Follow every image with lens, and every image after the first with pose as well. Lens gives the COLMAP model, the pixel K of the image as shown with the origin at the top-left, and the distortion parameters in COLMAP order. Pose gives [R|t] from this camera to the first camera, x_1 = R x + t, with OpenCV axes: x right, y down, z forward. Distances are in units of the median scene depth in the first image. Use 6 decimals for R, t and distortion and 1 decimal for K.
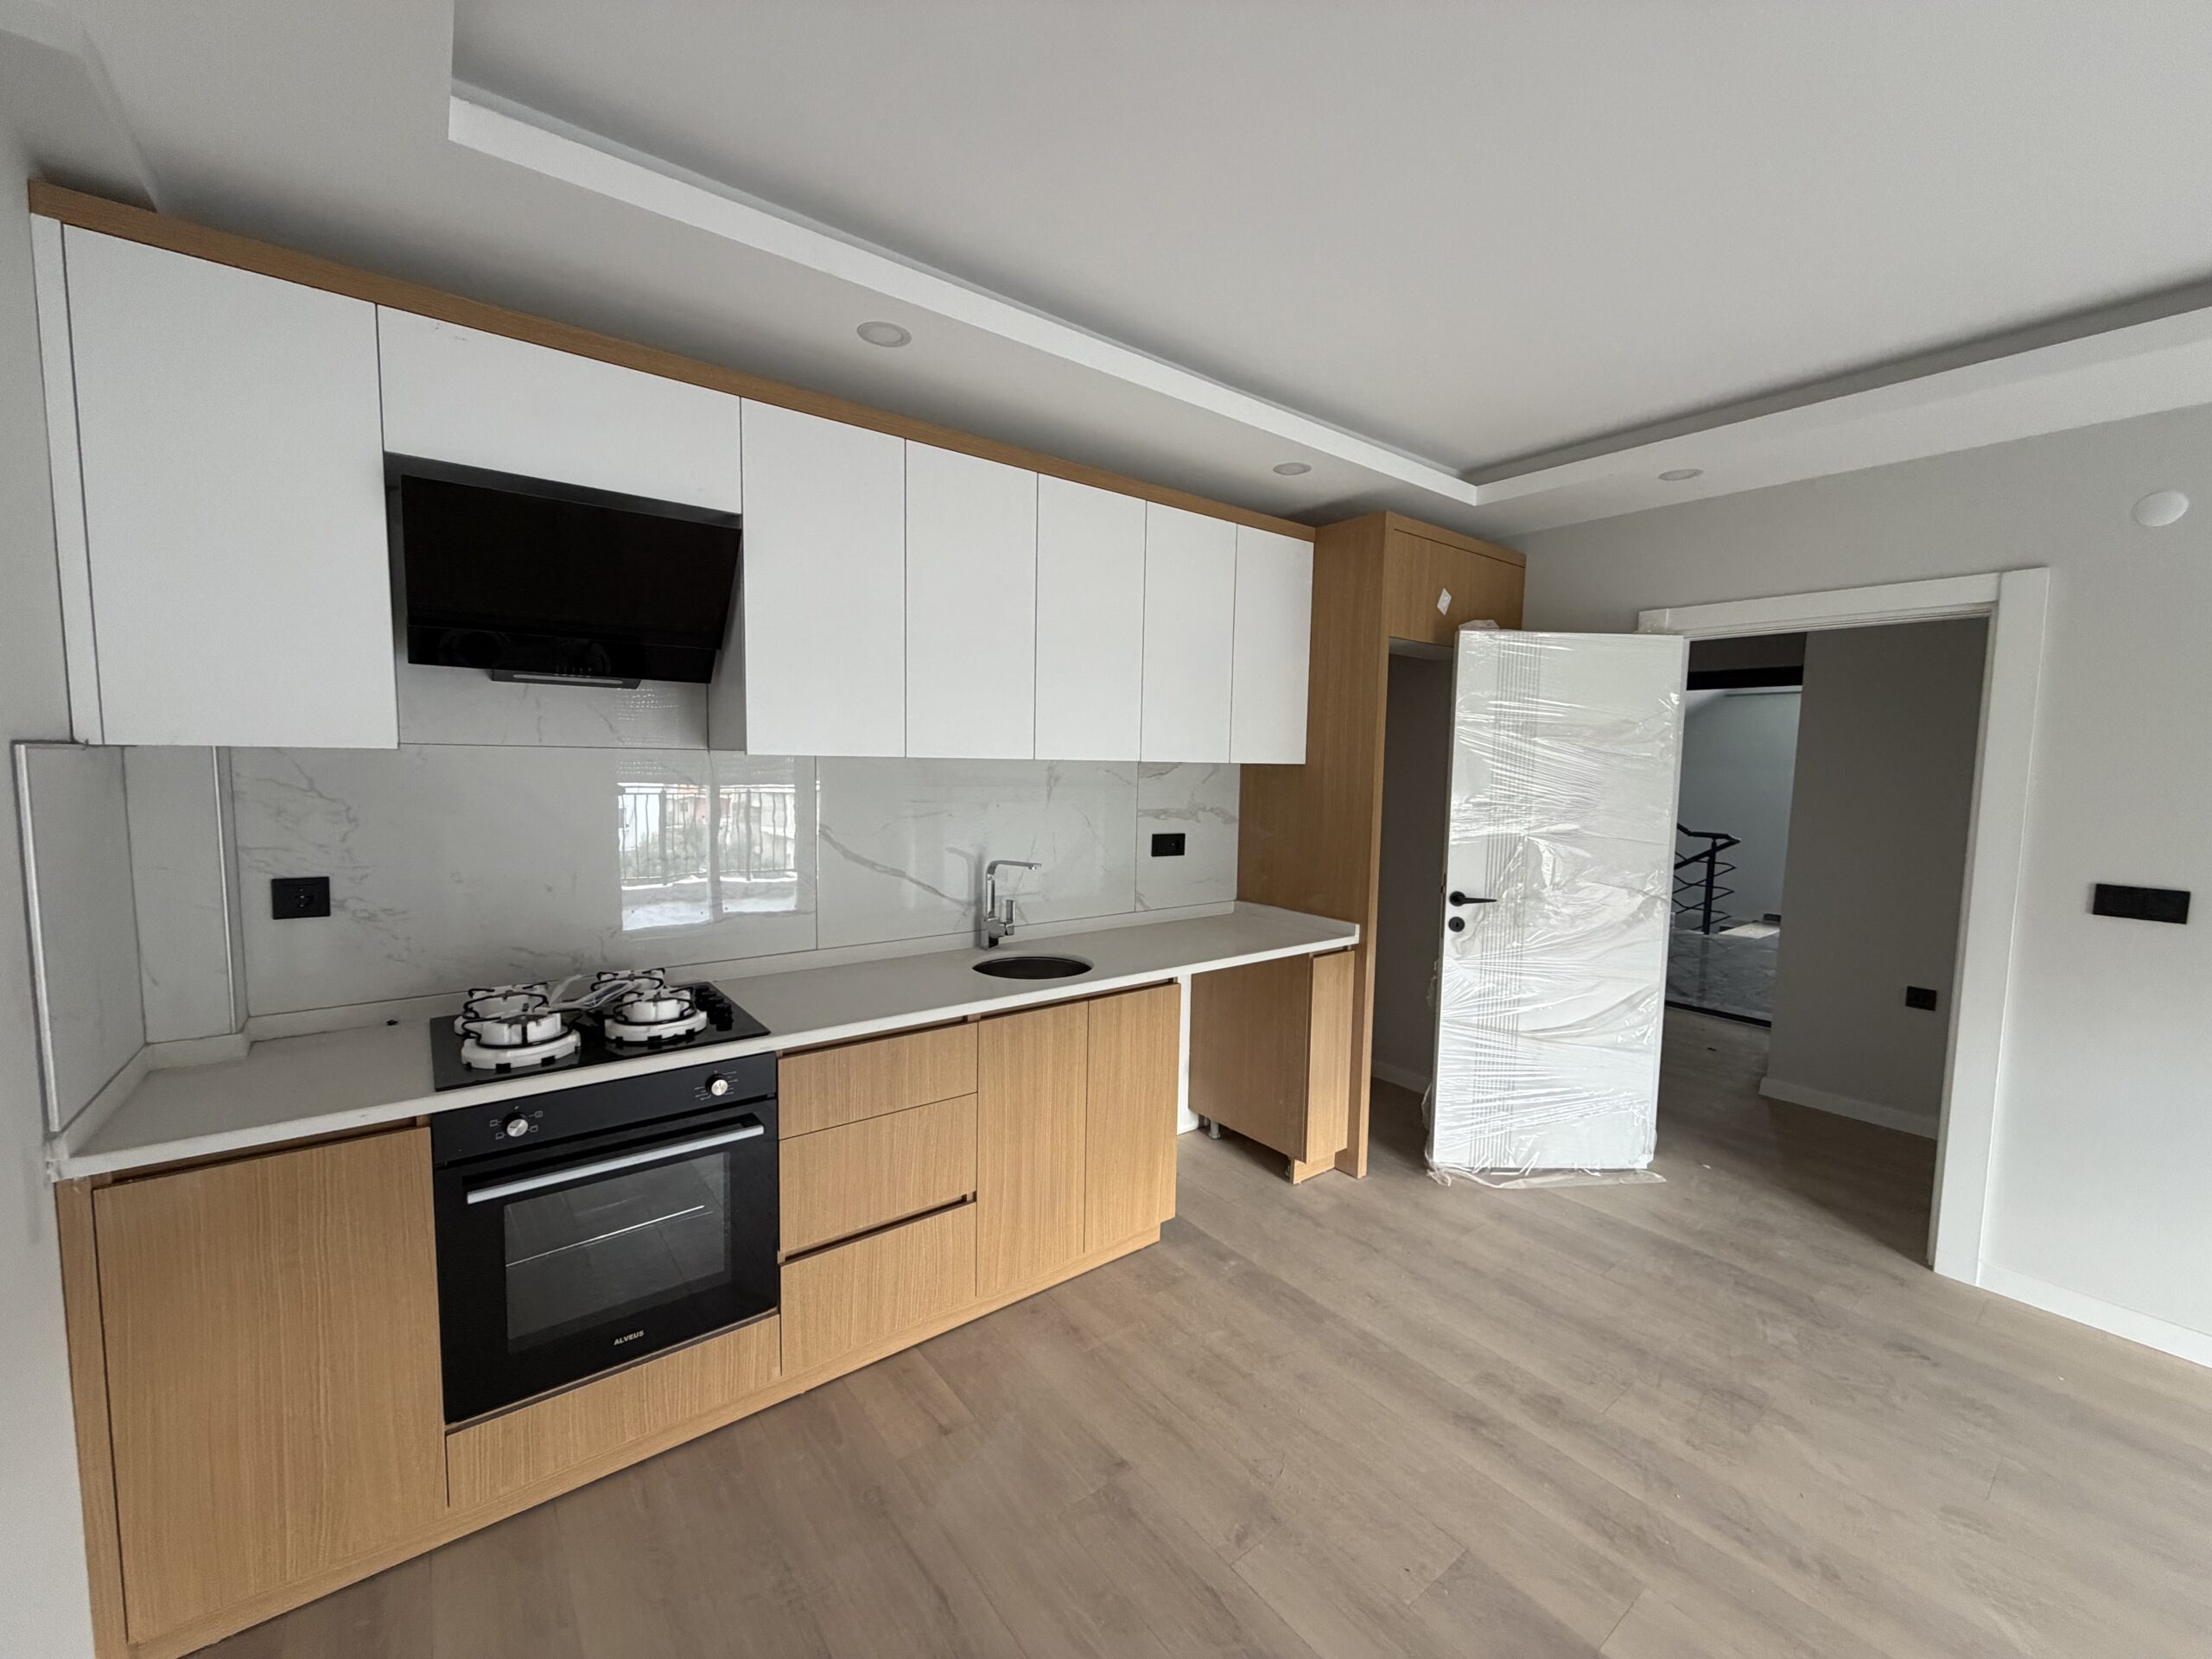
lens RADIAL K [[881.4, 0, 1097.2], [0, 881.4, 836.3], [0, 0, 1]] dist [0.001811, 0.000506]
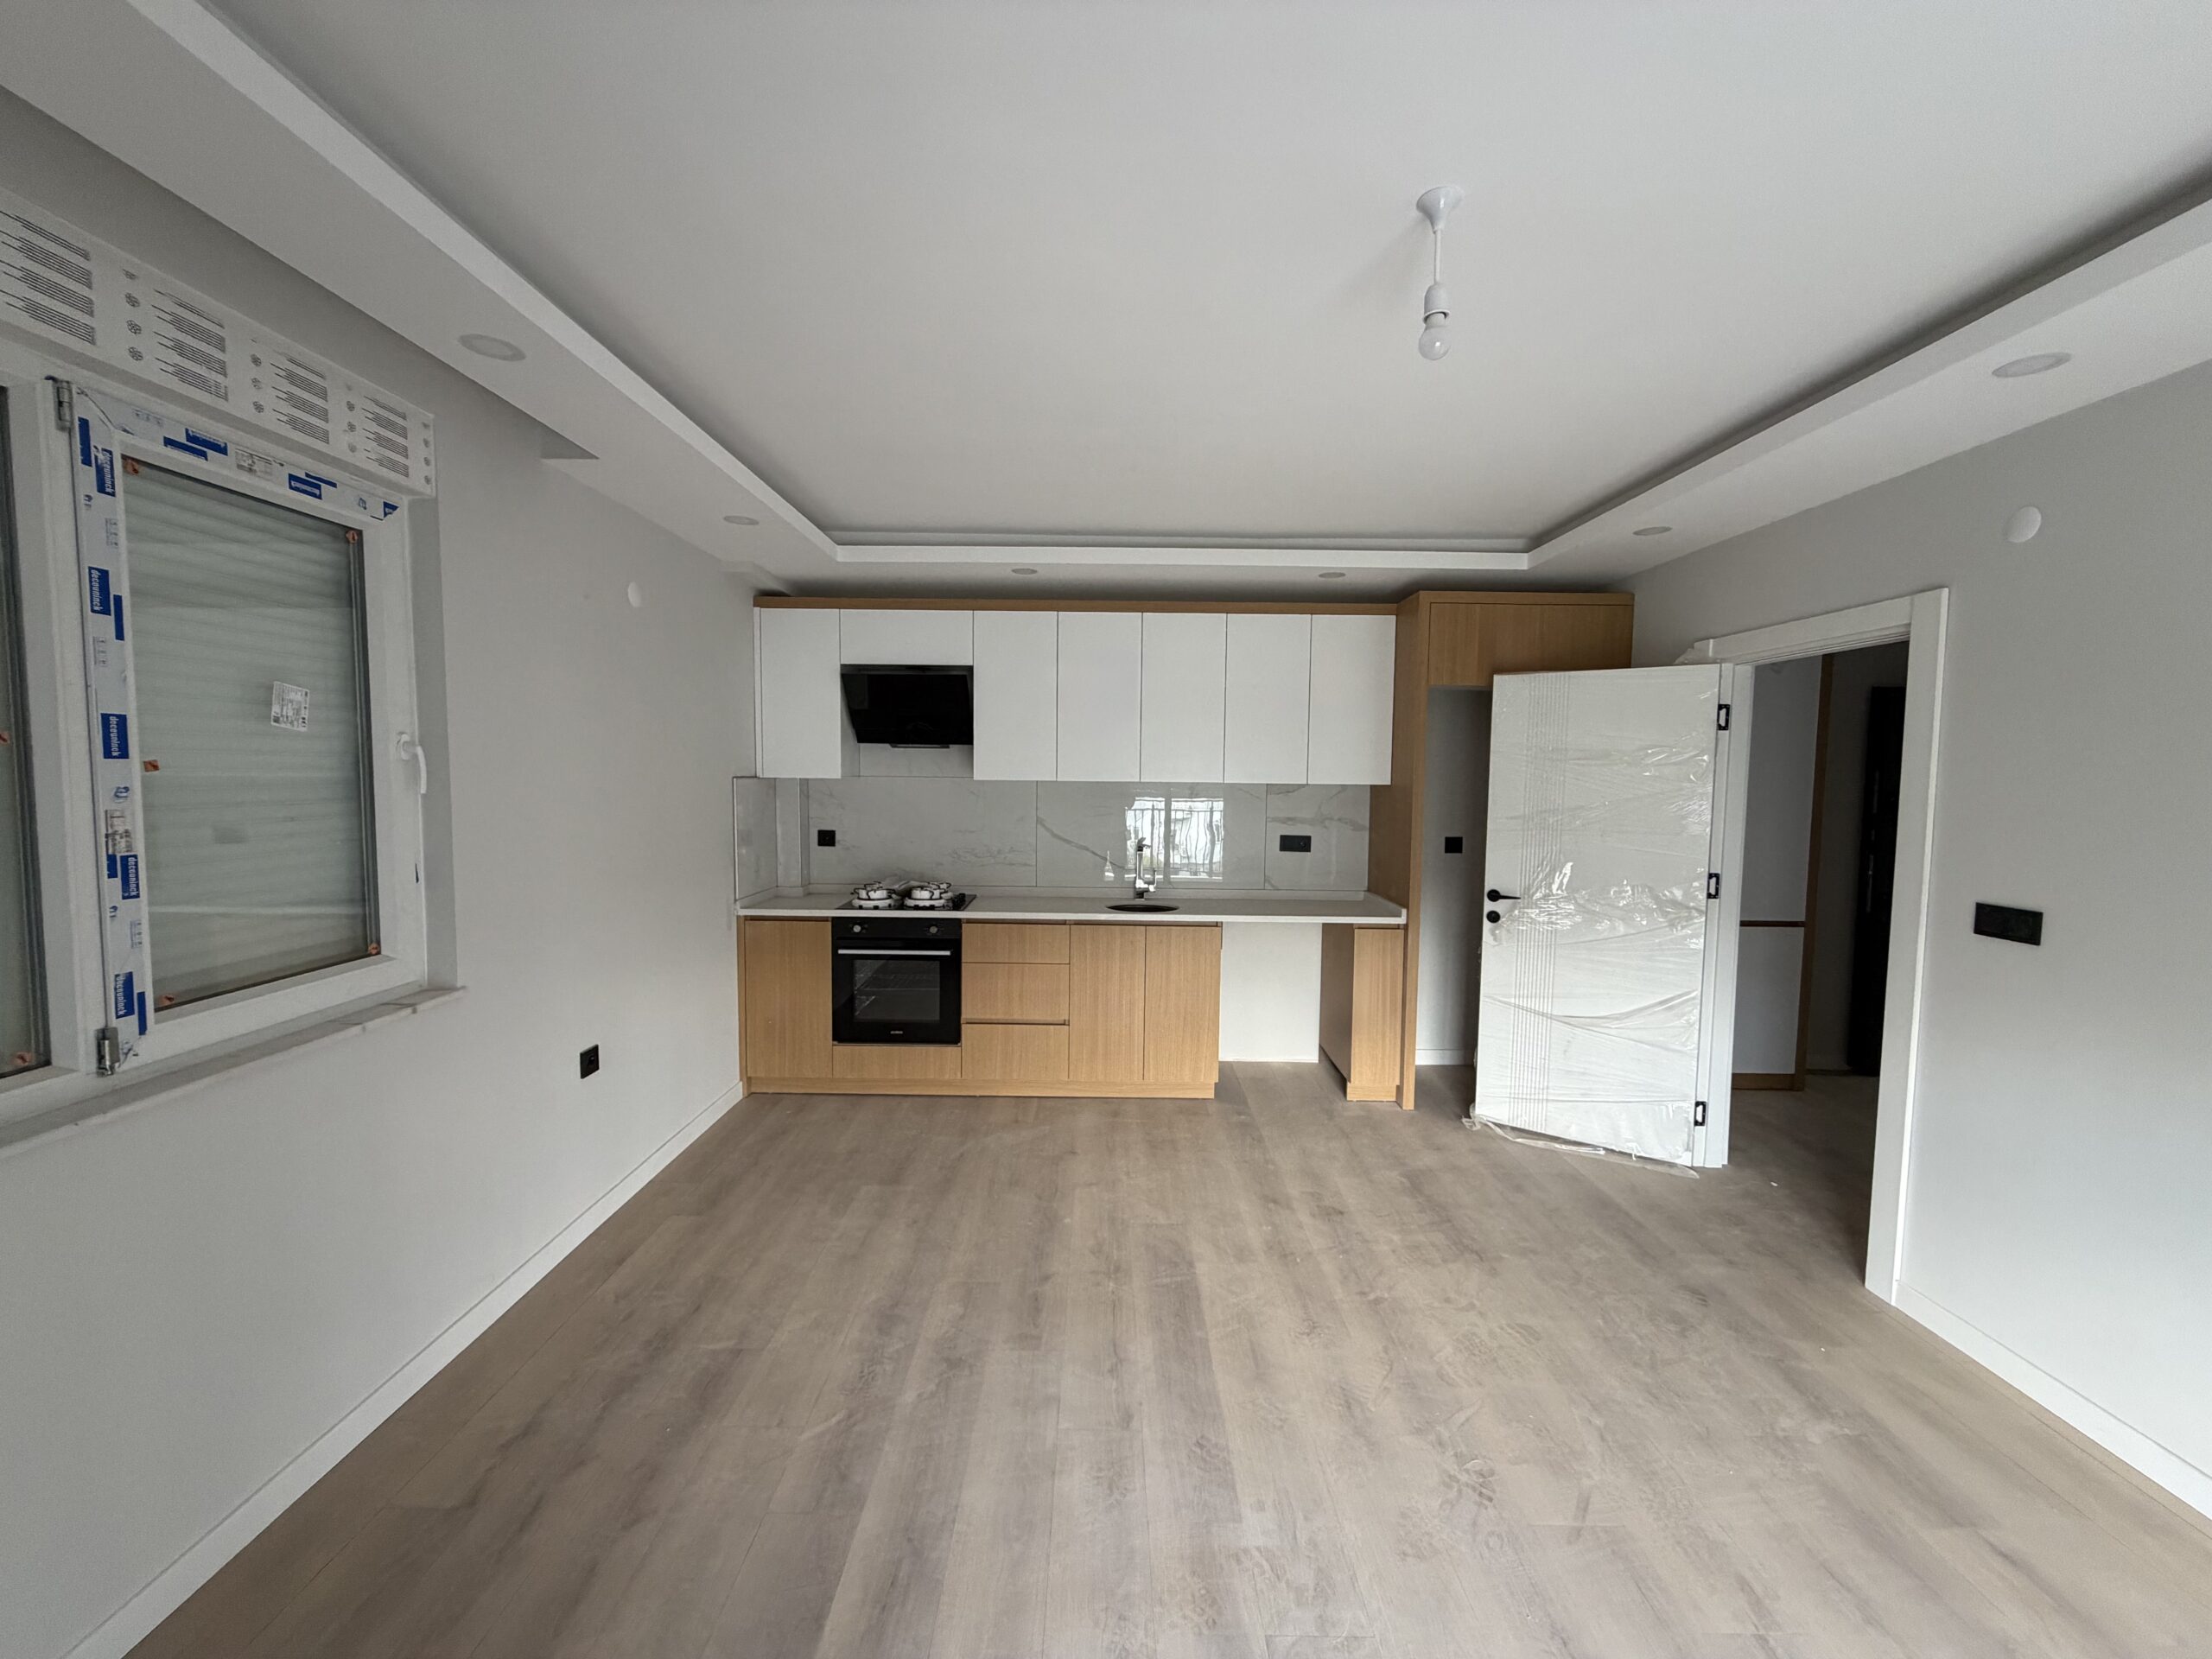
lens RADIAL K [[881.4, 0, 1107.5], [0, 881.4, 839.7], [0, 0, 1]] dist [0.001811, 0.000506]
pose [[0.792067, 0.035648, -0.609392, 0.904588], [-0.051113, 0.998661, -0.008016, 0.038994], [0.608291, 0.037497, 0.792828, -0.358463]]
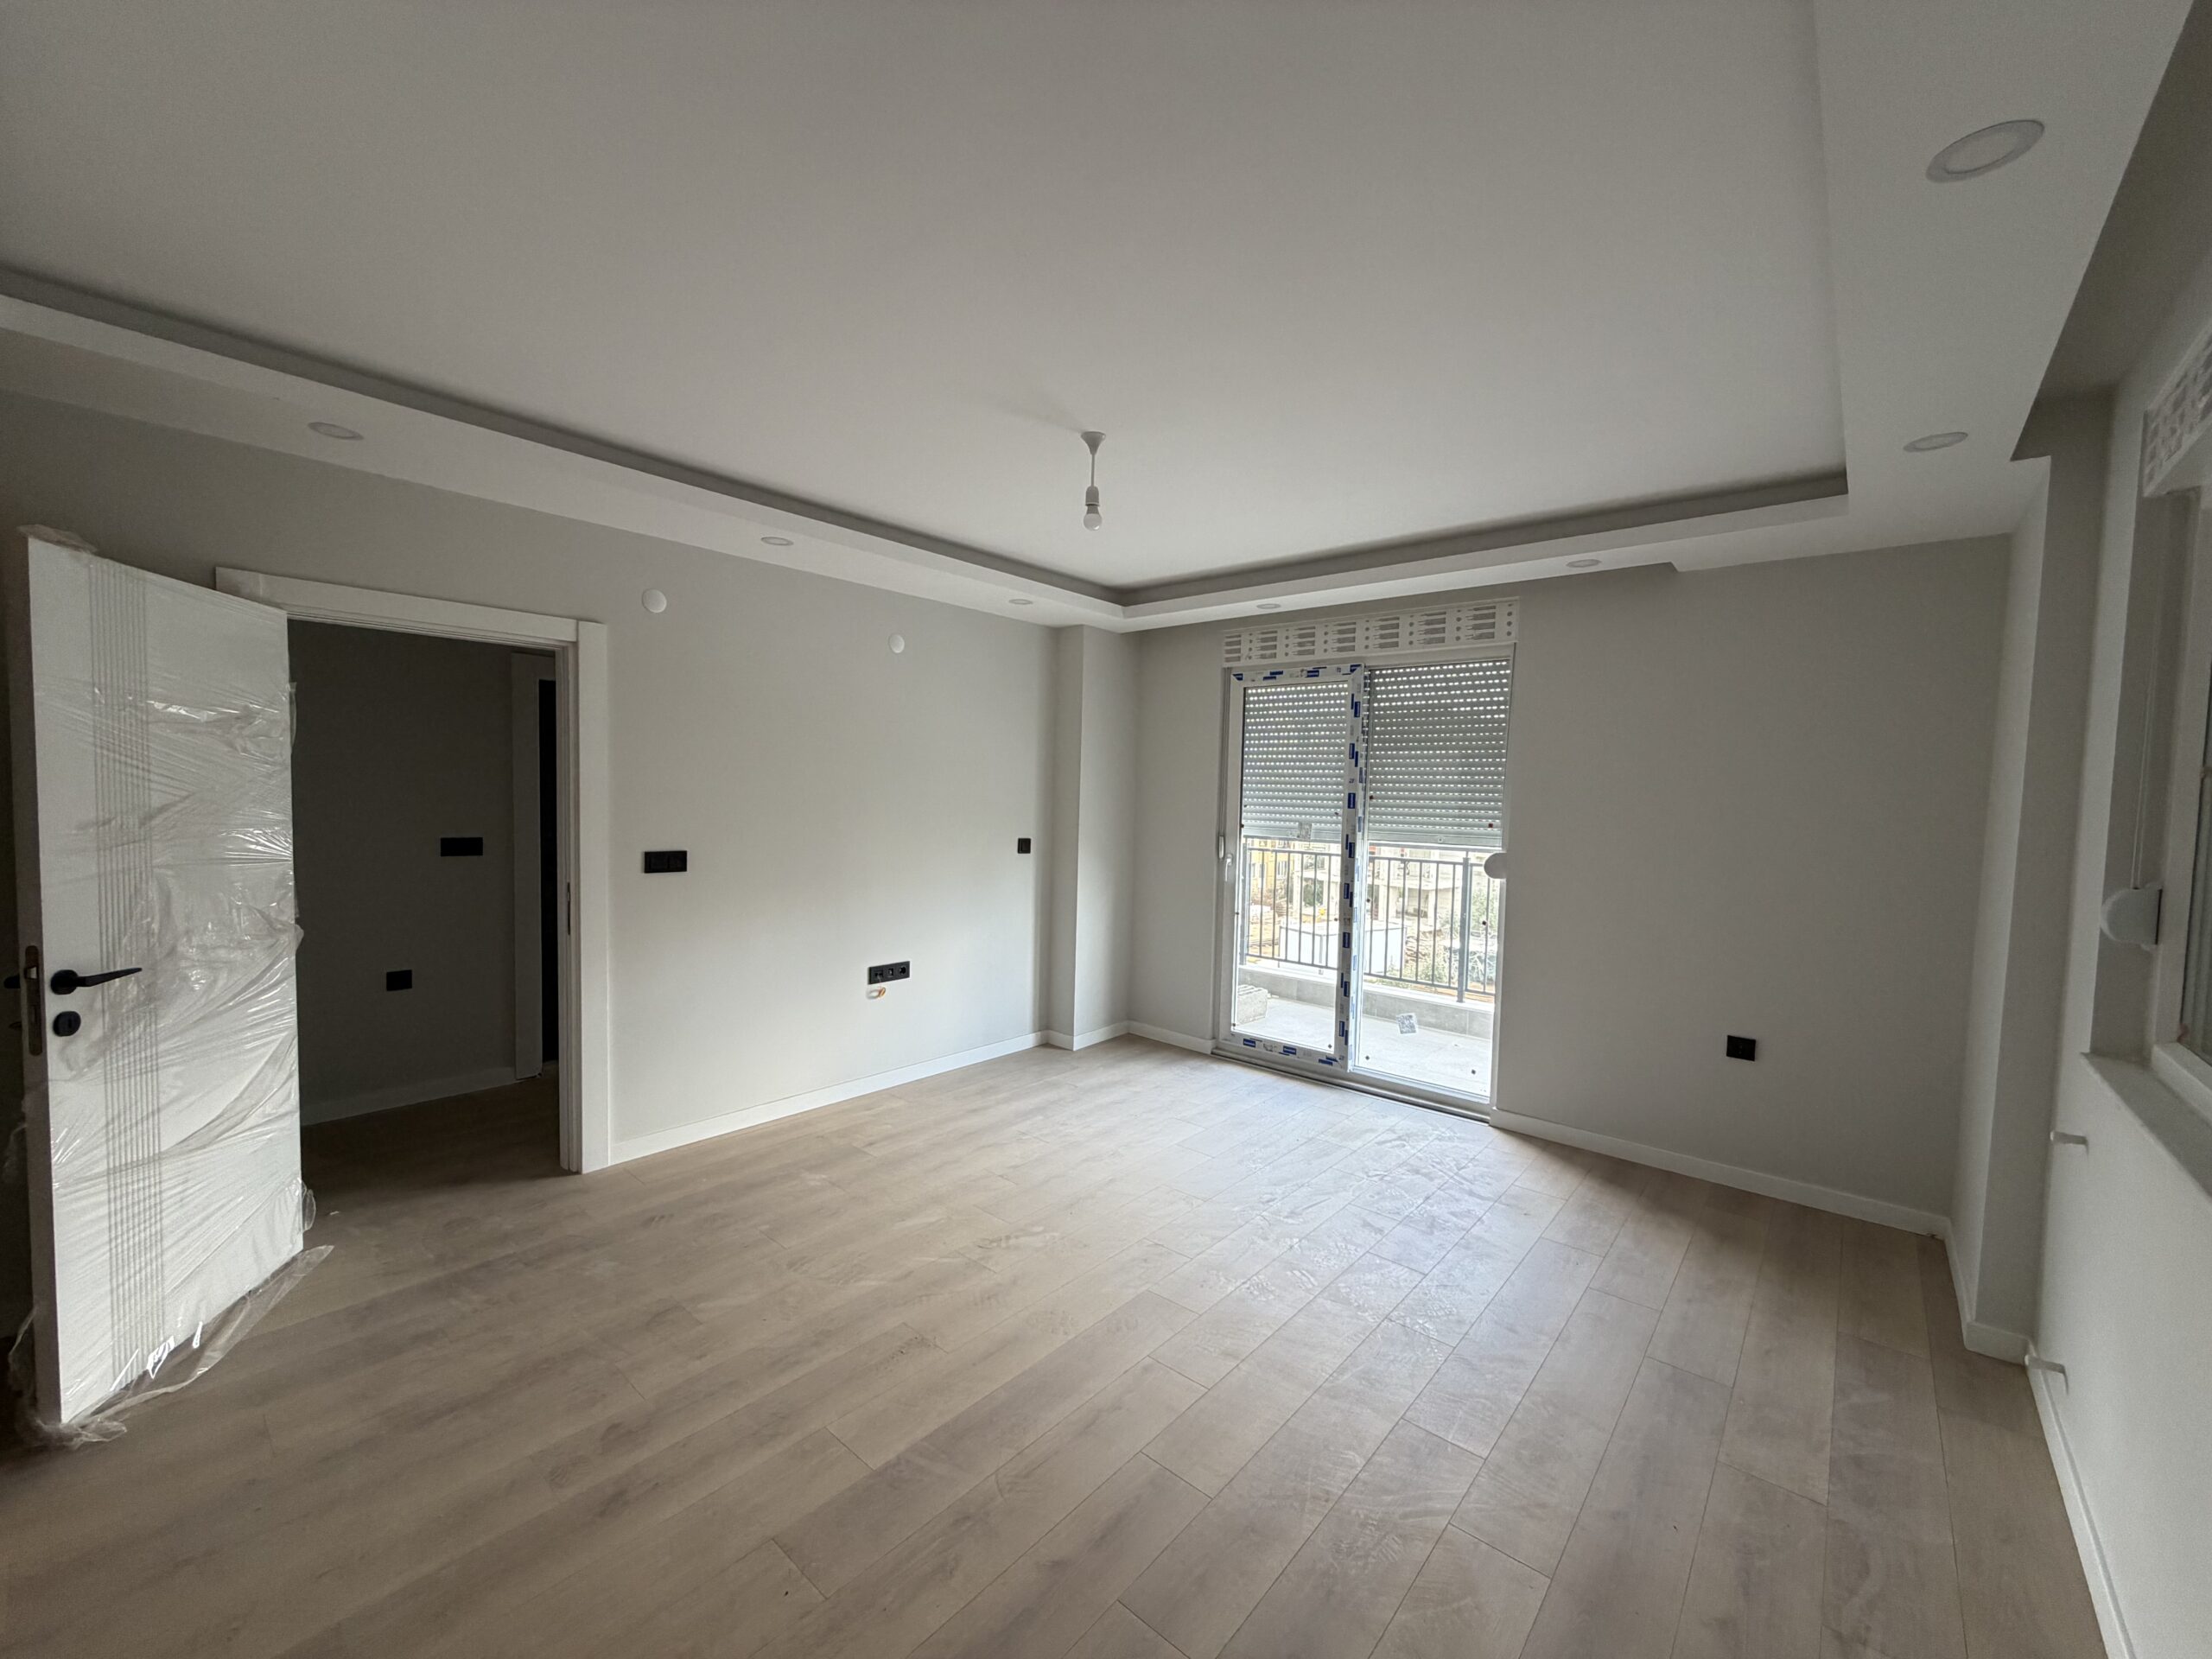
lens RADIAL K [[881.4, 0, 1114.4], [0, 881.4, 830.2], [0, 0, 1]] dist [0.001811, 0.000506]
pose [[-0.206608, -0.068500, 0.976023, -0.414267], [0.055823, 0.995096, 0.081655, -0.053646], [-0.976830, 0.071355, -0.201771, 0.508010]]
